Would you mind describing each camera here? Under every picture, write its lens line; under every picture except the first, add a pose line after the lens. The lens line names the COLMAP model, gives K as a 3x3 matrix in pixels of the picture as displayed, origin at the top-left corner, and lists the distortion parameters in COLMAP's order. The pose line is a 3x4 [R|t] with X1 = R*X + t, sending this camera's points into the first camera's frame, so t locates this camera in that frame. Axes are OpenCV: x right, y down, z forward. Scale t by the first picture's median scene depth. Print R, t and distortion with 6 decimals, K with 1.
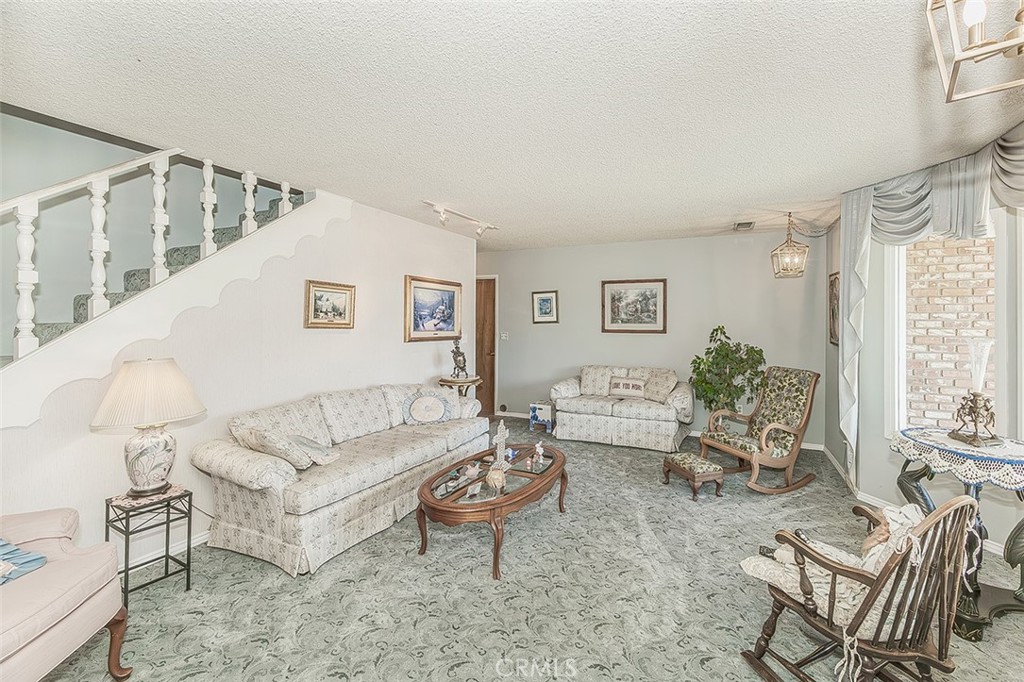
lens RADIAL K [[443.2, 0, 530.7], [0, 443.2, 322.2], [0, 0, 1]] dist [0.004813, 0.000910]
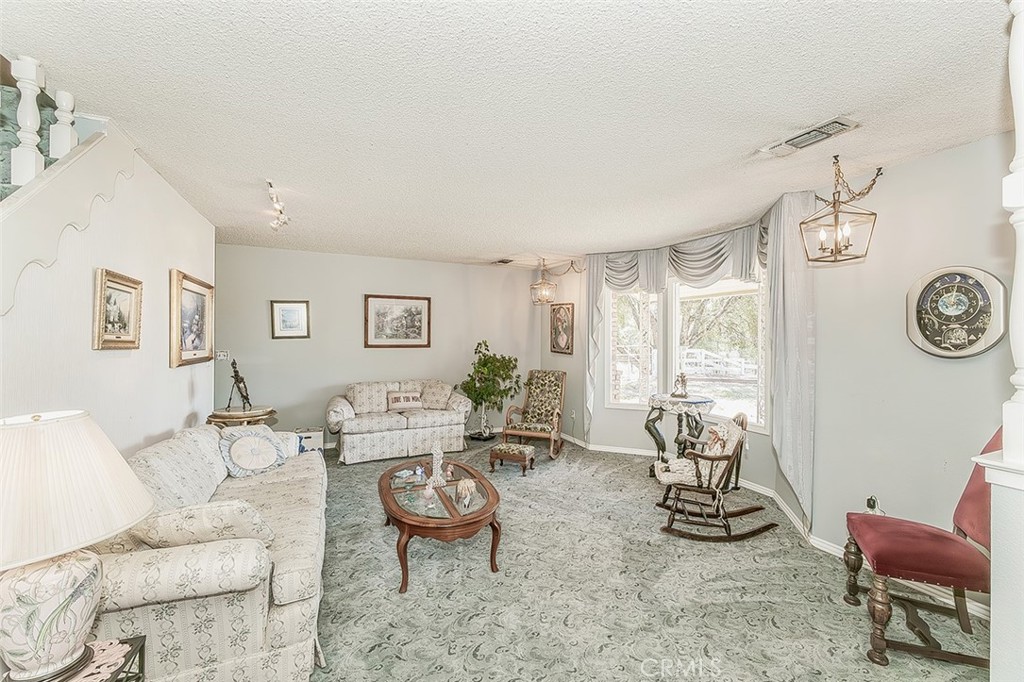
lens RADIAL K [[443.2, 0, 553.2], [0, 443.2, 337.5], [0, 0, 1]] dist [0.004813, 0.000910]
pose [[0.609168, -0.001462, 0.793040, -0.437614], [-0.001498, 0.999994, 0.002994, -0.003629], [-0.793040, -0.003012, 0.609162, 0.108396]]
